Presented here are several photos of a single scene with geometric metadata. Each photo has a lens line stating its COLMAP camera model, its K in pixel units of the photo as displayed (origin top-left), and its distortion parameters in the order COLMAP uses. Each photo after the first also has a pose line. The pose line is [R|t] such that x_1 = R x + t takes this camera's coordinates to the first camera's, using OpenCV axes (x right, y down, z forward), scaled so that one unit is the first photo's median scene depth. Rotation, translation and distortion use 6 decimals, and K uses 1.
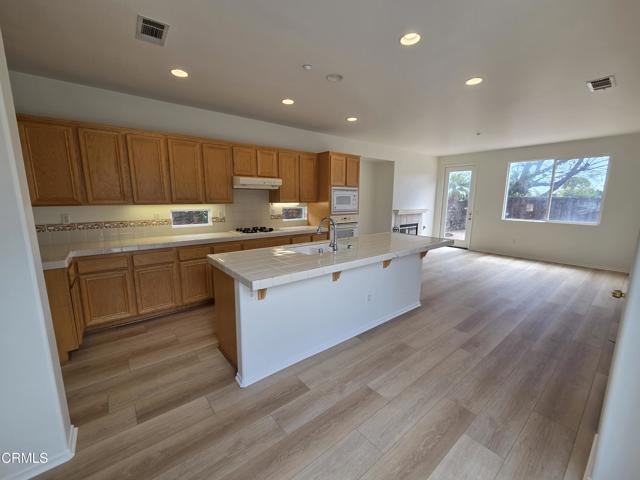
lens RADIAL K [[260.6, 0, 317.5], [0, 260.6, 241.3], [0, 0, 1]] dist [0.000125, -0.000001]
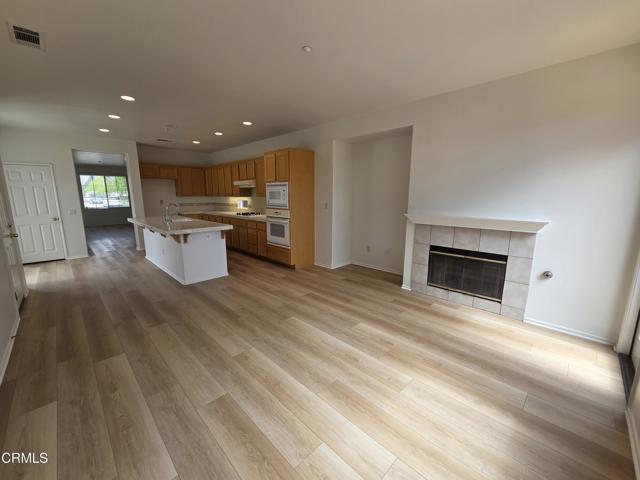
lens RADIAL K [[260.6, 0, 317.5], [0, 260.6, 241.3], [0, 0, 1]] dist [0.000125, -0.000001]
pose [[0.109895, 0.171430, -0.979048, 1.195266], [-0.168992, 0.973895, 0.151559, -0.166735], [0.979472, 0.148796, 0.135996, 1.068309]]
